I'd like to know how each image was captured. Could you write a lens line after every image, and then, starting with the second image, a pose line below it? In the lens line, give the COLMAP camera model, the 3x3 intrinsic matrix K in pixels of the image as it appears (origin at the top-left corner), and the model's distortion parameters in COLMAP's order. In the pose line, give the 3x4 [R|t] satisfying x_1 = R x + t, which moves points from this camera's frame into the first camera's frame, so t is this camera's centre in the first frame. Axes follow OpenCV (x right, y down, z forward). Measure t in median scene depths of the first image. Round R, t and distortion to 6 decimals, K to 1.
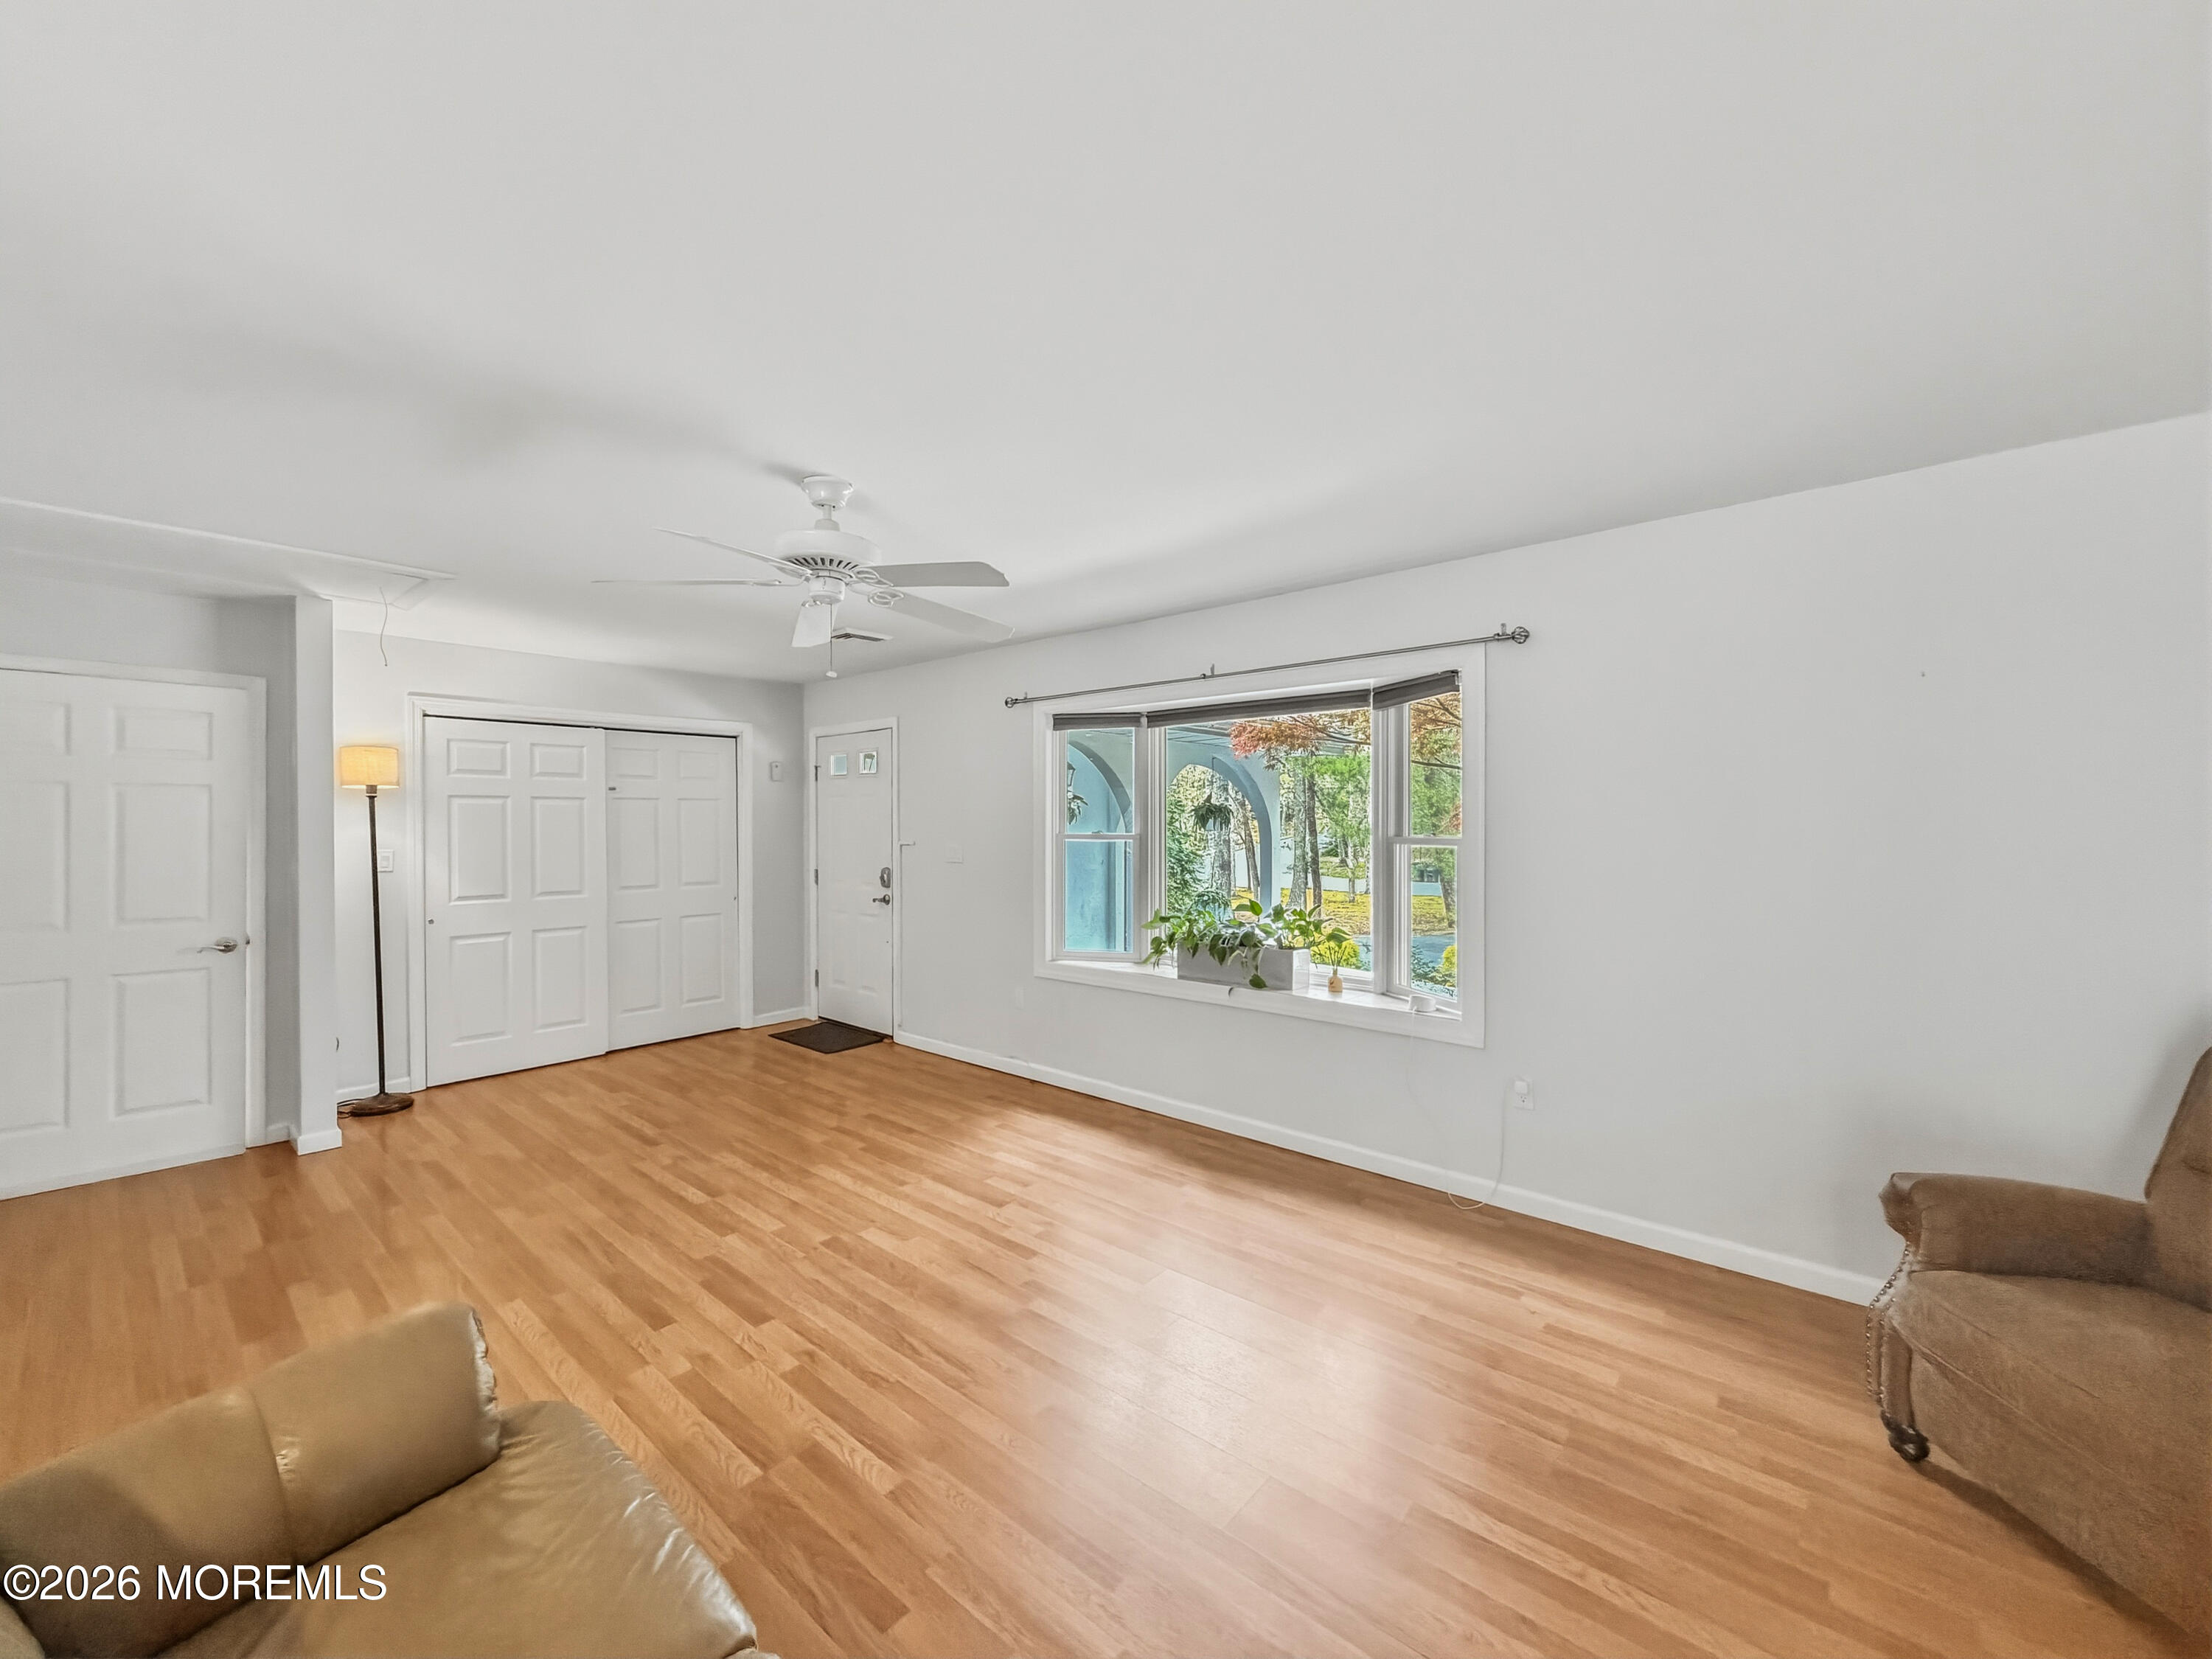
lens RADIAL K [[891.3, 0, 1085.9], [0, 891.3, 838.0], [0, 0, 1]] dist [-0.000766, 0.000229]
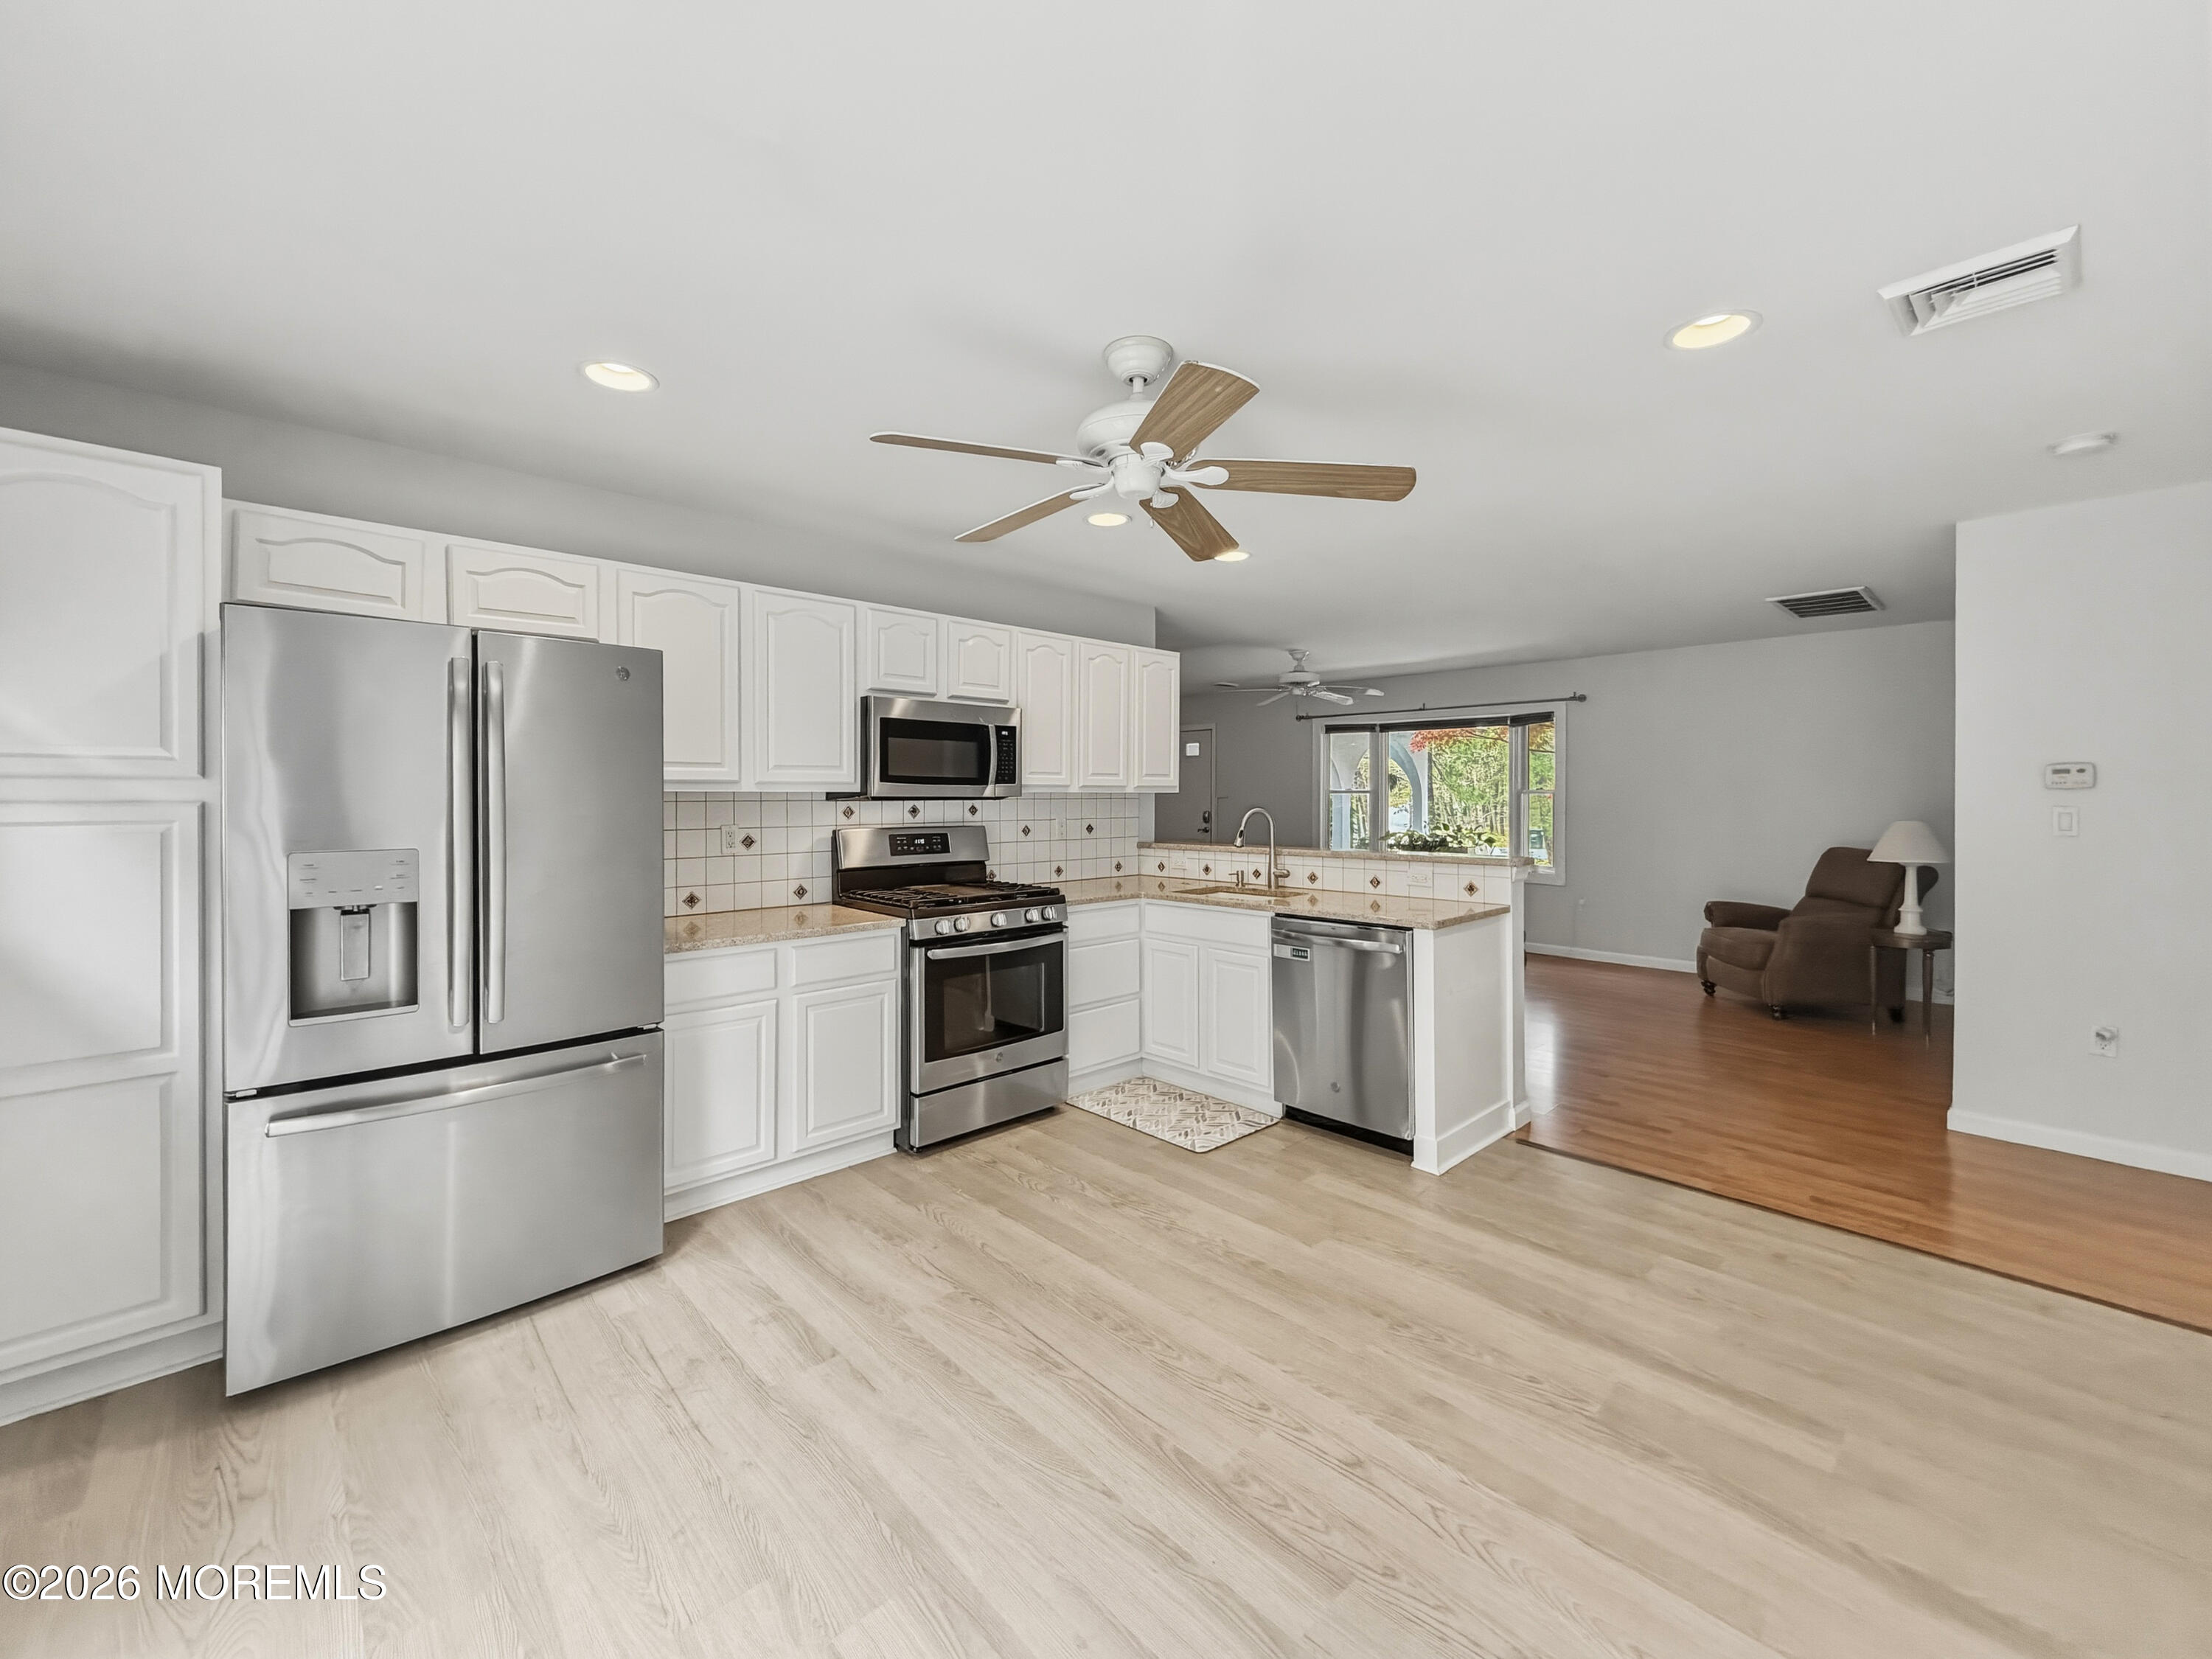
lens RADIAL K [[891.3, 0, 1091.3], [0, 891.3, 811.5], [0, 0, 1]] dist [-0.000766, 0.000229]
pose [[0.996064, 0.001608, -0.088620, -0.353507], [-0.001136, 0.999985, 0.005382, 0.030128], [0.088627, -0.005261, 0.996051, -0.874320]]
